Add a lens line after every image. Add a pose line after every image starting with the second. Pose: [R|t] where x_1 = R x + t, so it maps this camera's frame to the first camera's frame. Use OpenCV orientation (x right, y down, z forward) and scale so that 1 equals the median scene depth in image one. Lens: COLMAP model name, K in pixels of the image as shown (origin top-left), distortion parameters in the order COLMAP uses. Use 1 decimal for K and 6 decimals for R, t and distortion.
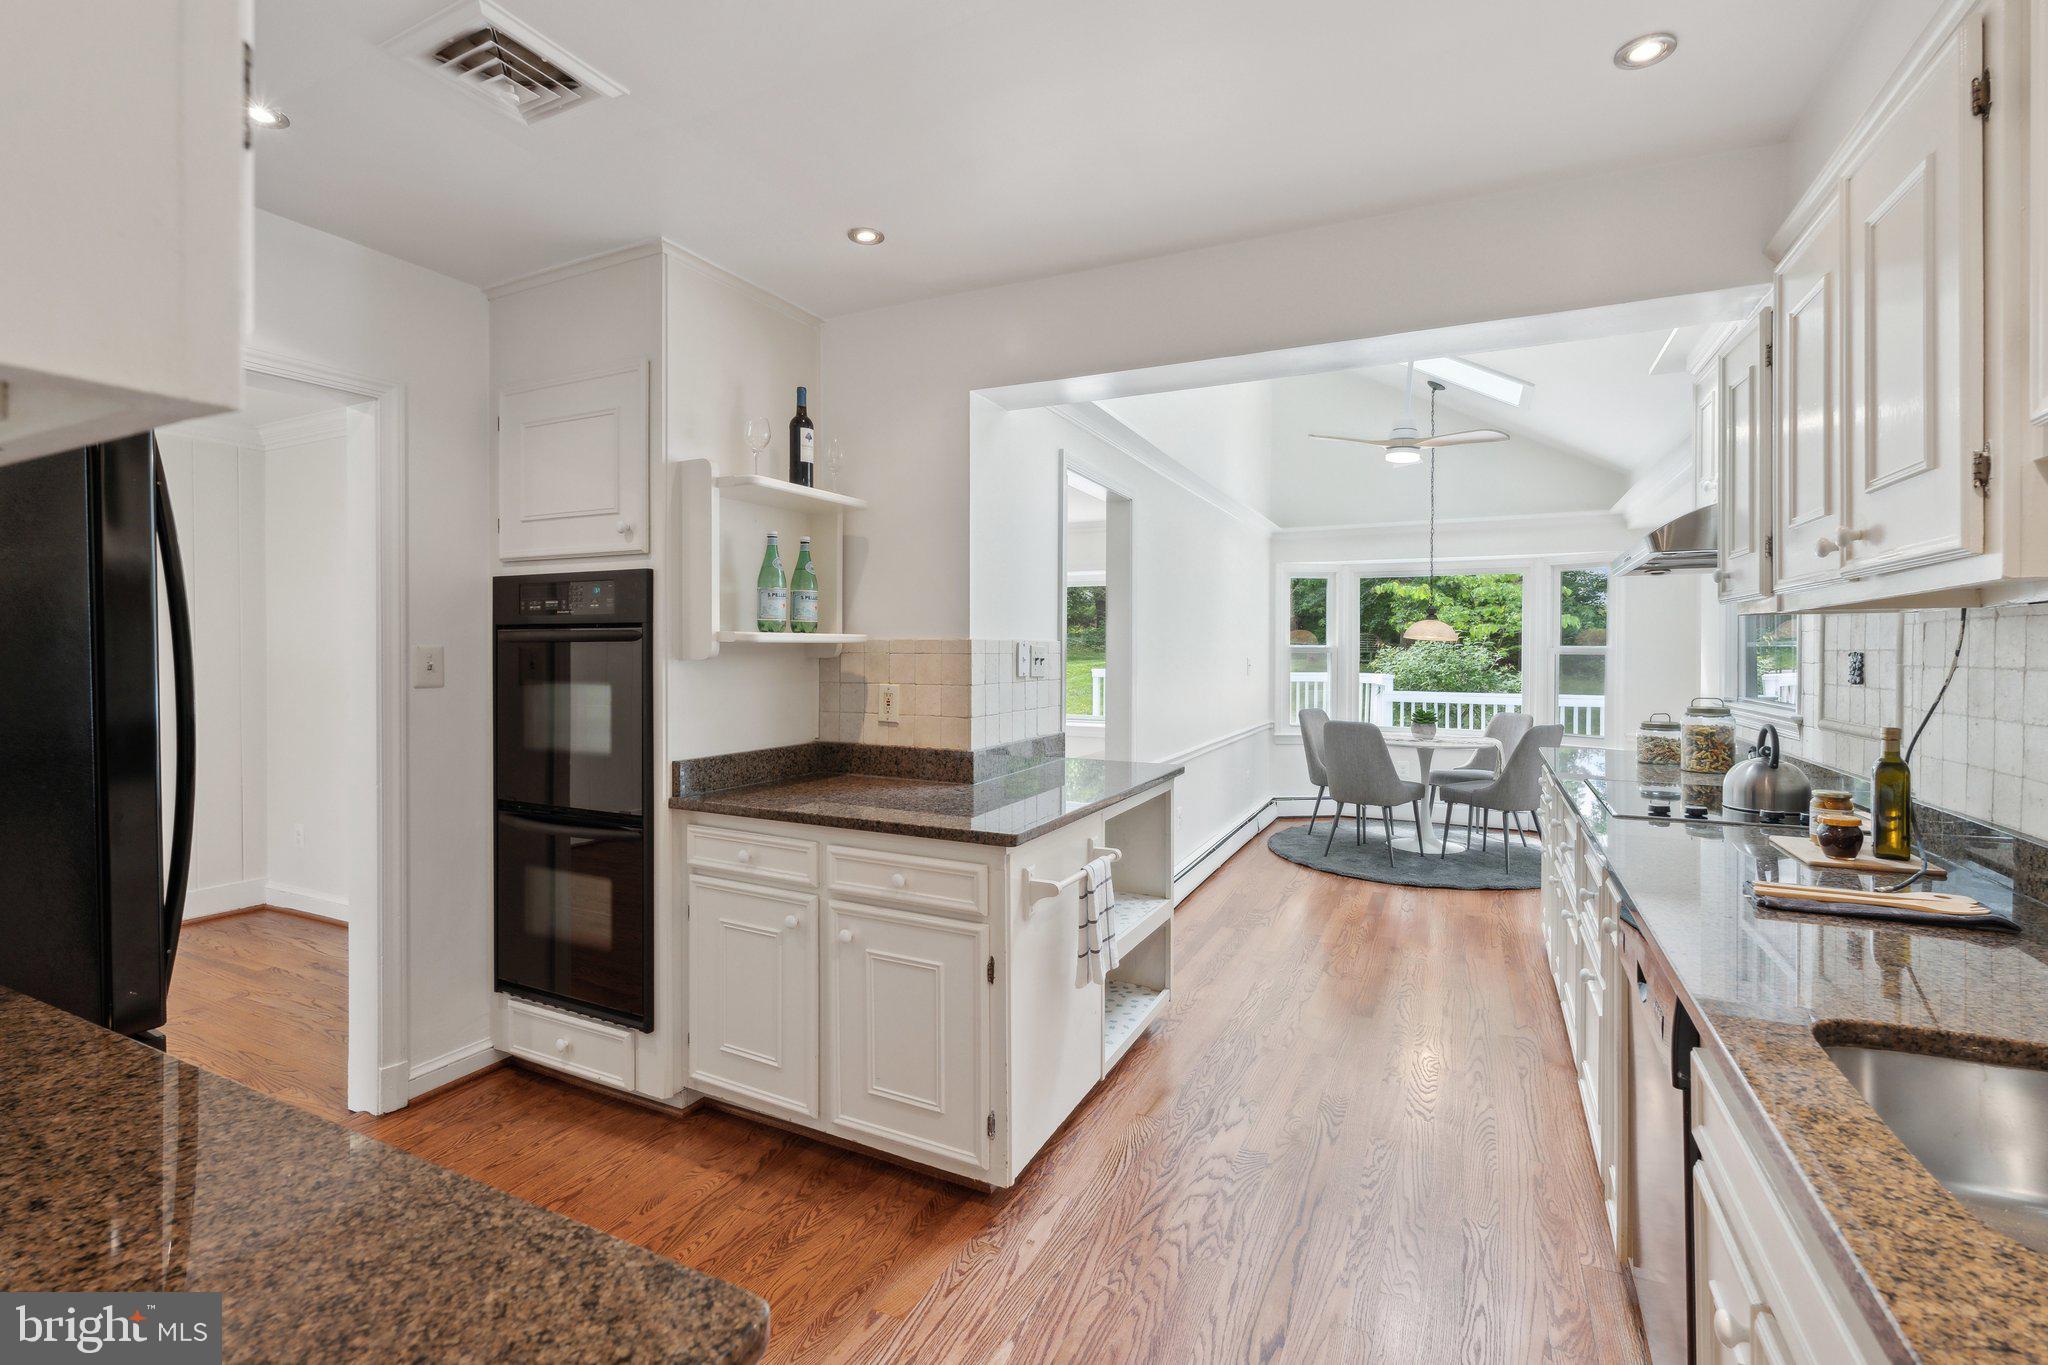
lens RADIAL K [[902.7, 0, 1021.5], [0, 902.7, 659.0], [0, 0, 1]] dist [-0.002471, -0.000221]
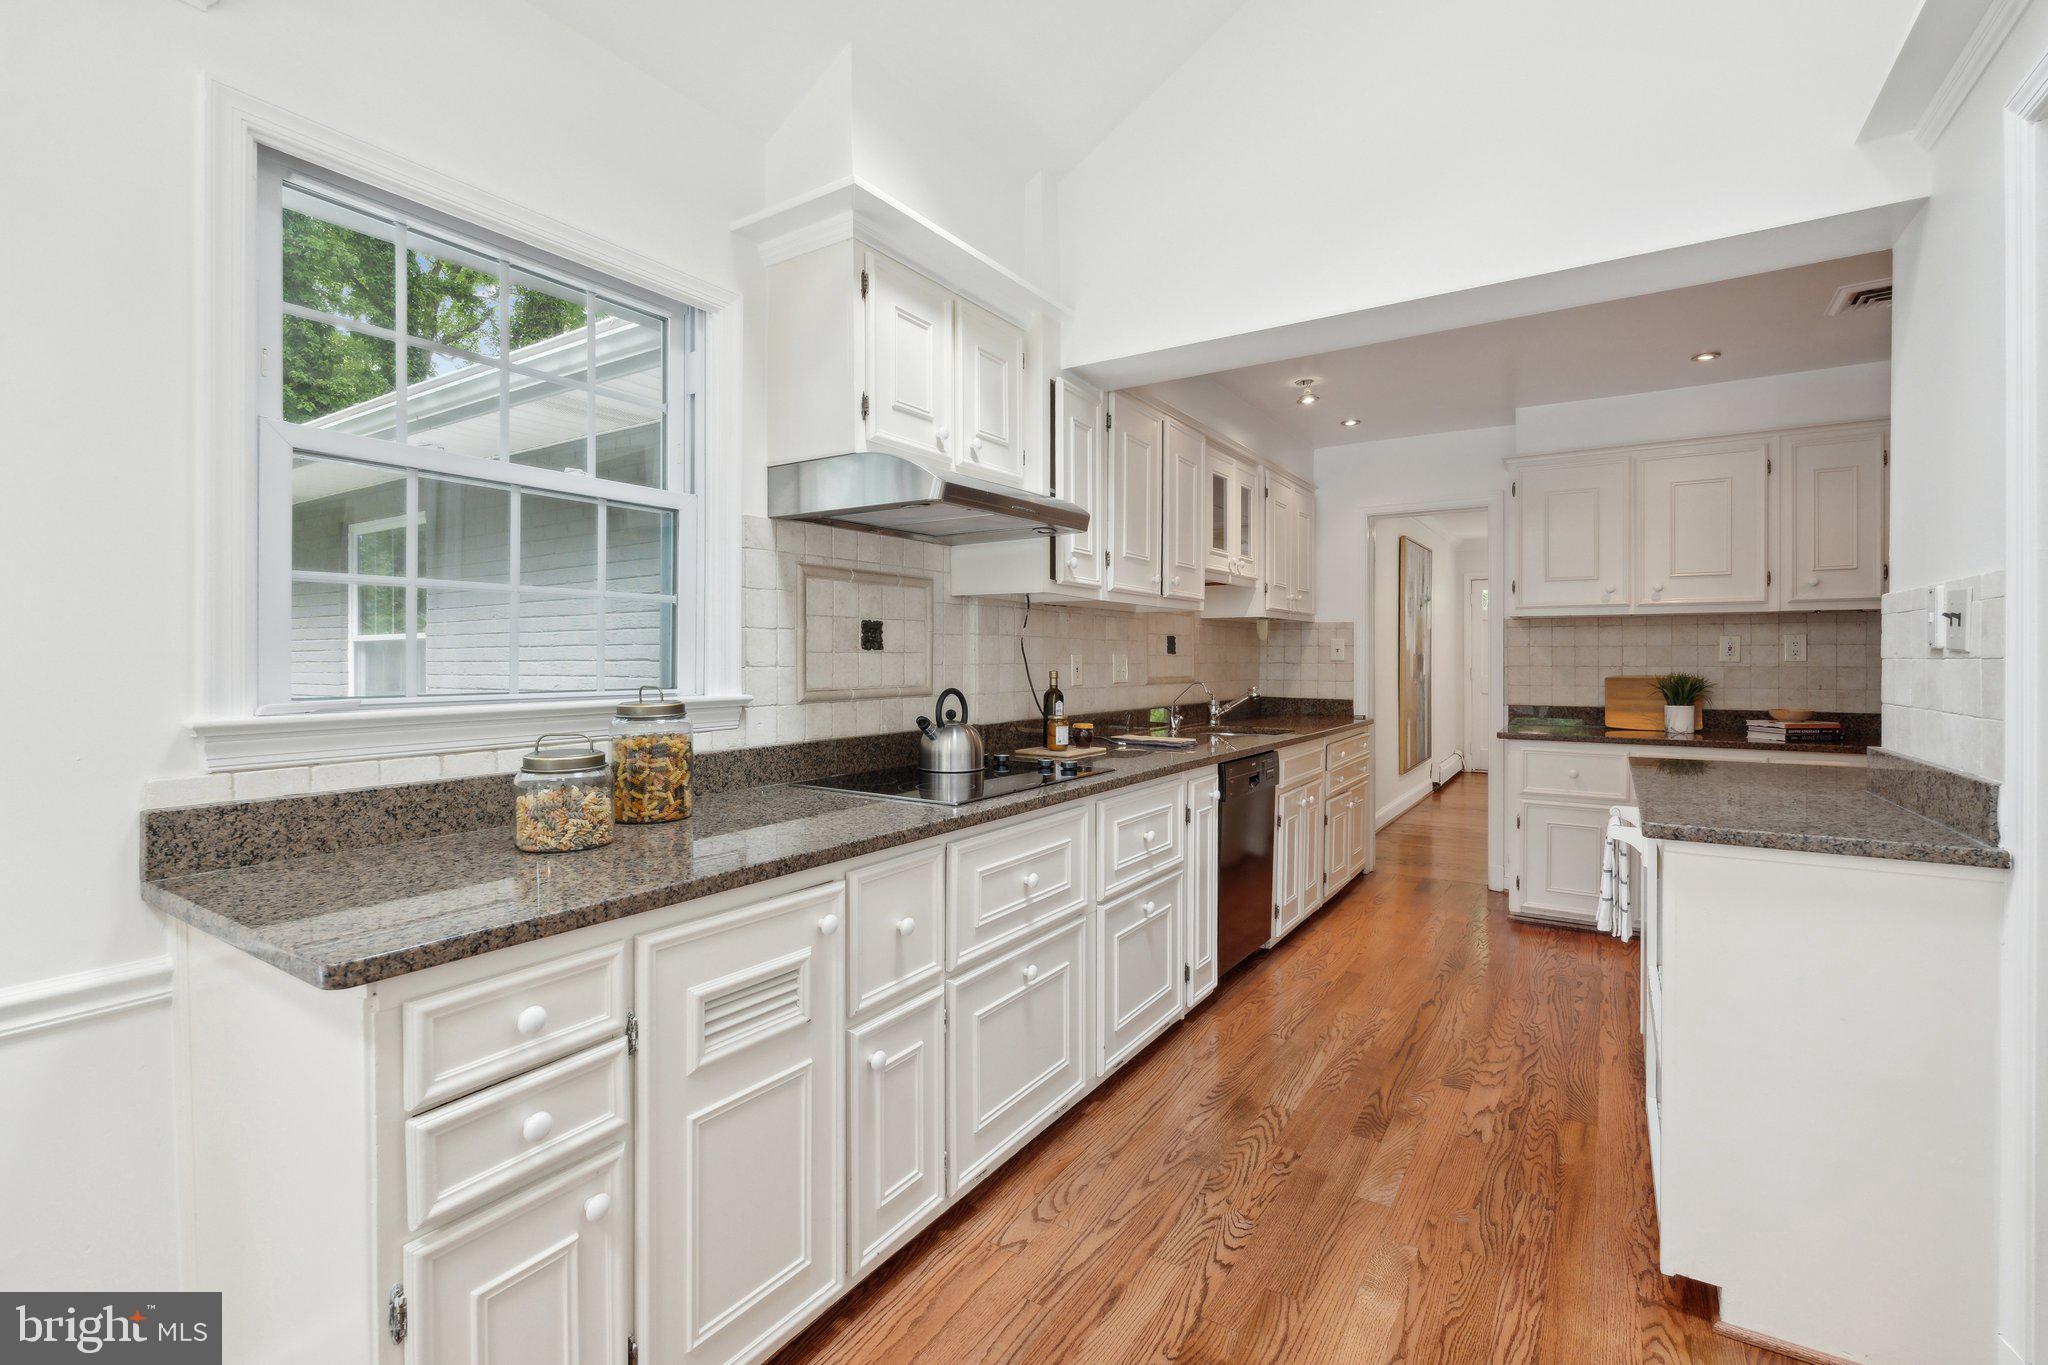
lens RADIAL K [[910.1, 0, 1021.5], [0, 910.1, 666.5], [0, 0, 1]] dist [-0.004917, 0.000235]
pose [[-0.993499, -0.001769, 0.113823, 0.243857], [0.000093, 0.999866, 0.016353, 0.010744], [-0.113837, 0.016257, -0.993366, 0.798509]]
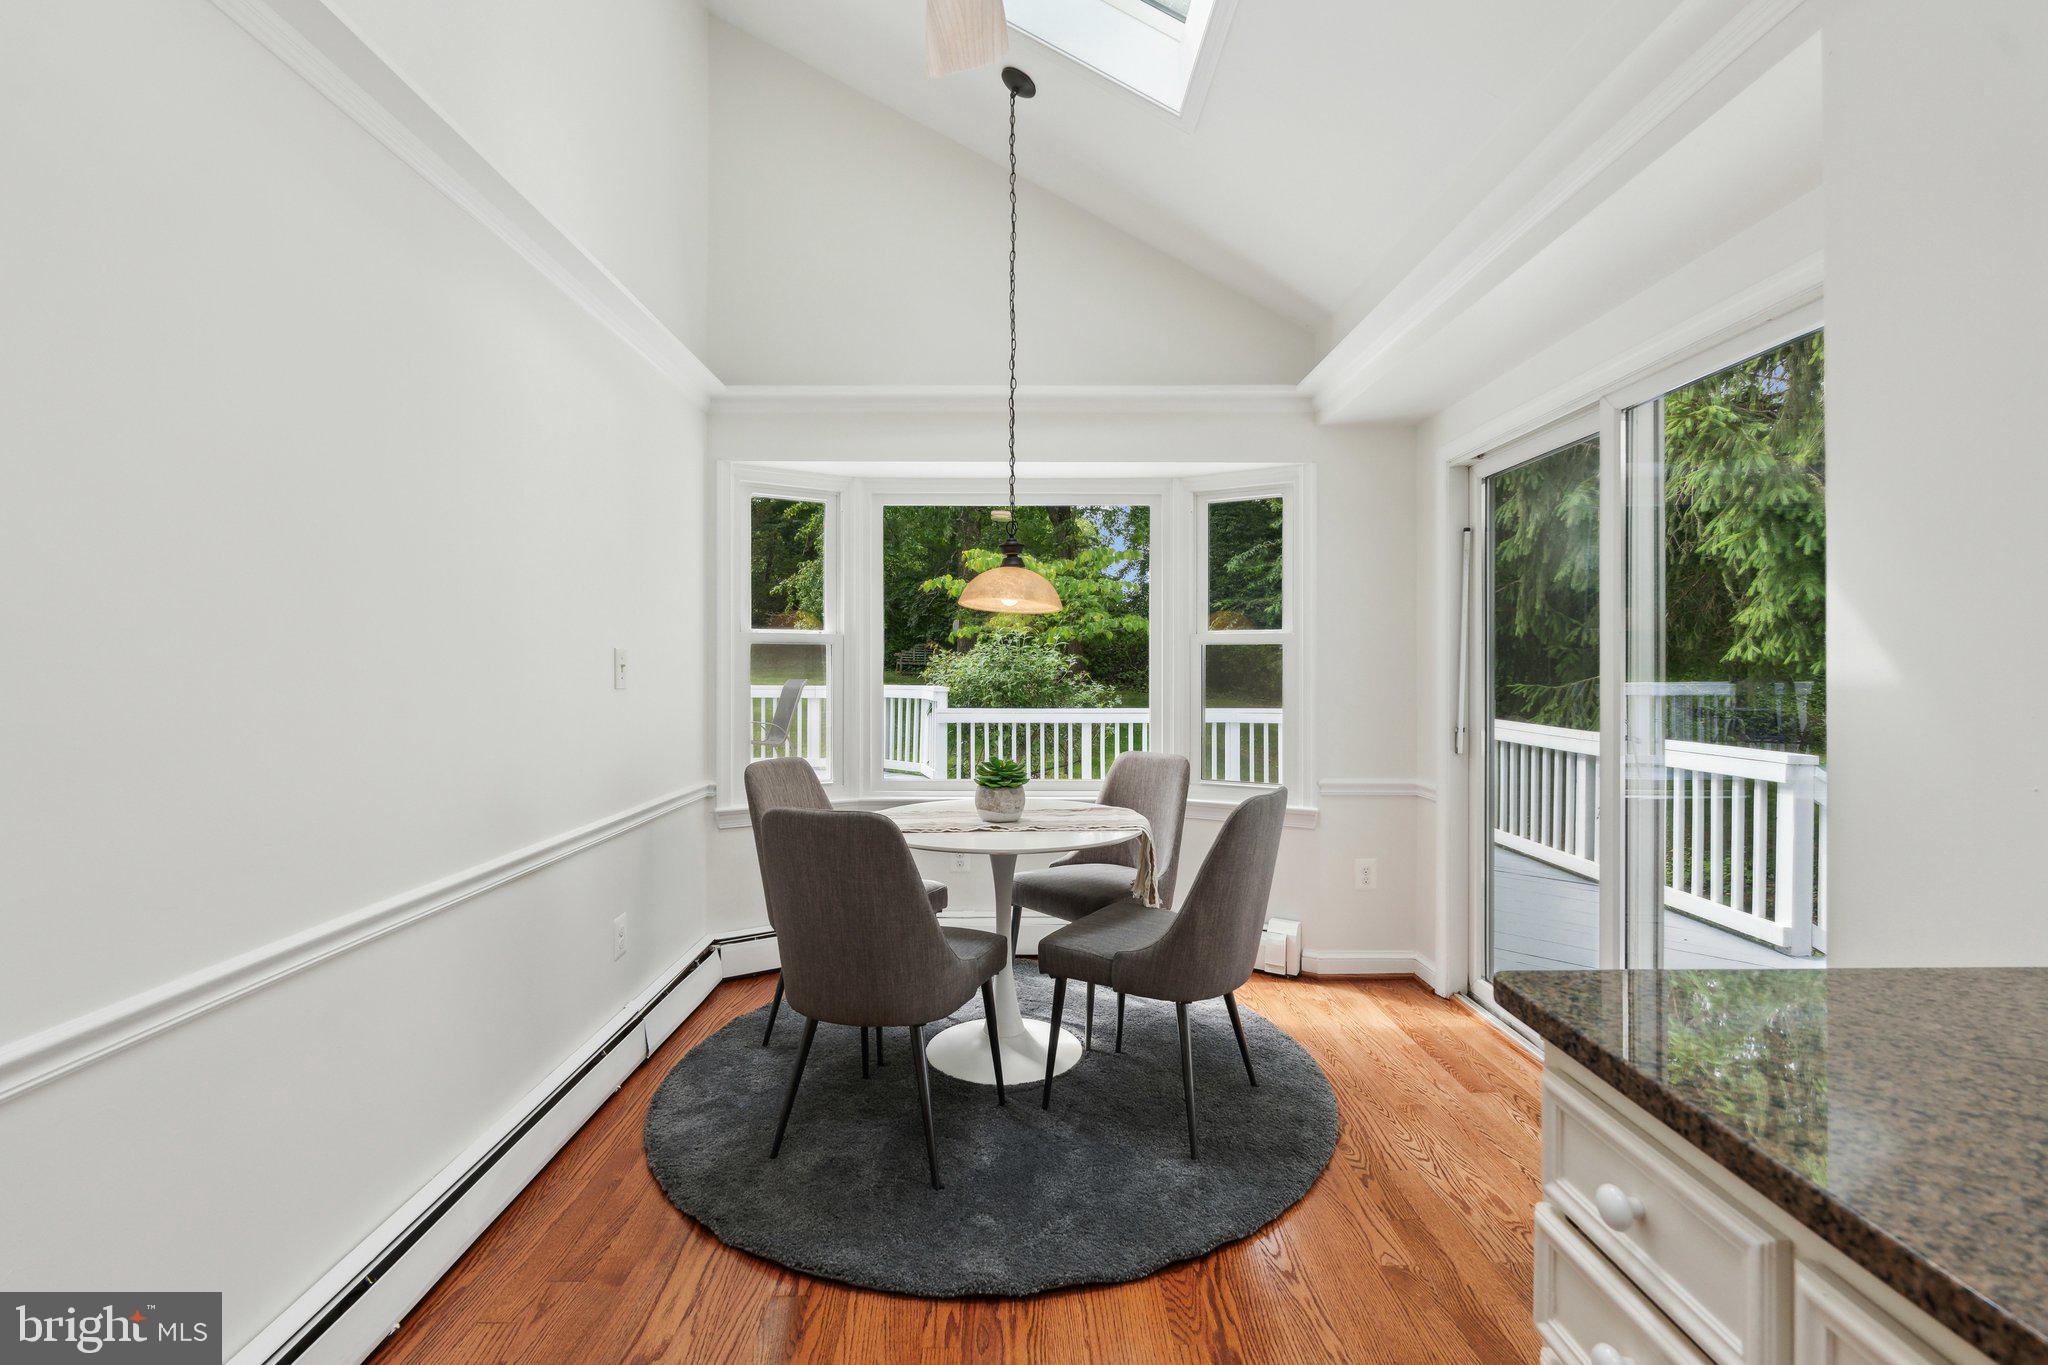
lens RADIAL K [[910.1, 0, 1021.5], [0, 910.1, 666.5], [0, 0, 1]] dist [-0.004917, 0.000235]
pose [[0.892876, -0.003657, 0.450288, 0.235464], [0.007827, 0.999942, -0.007400, 0.012480], [-0.450235, 0.010132, 0.892852, 0.554374]]
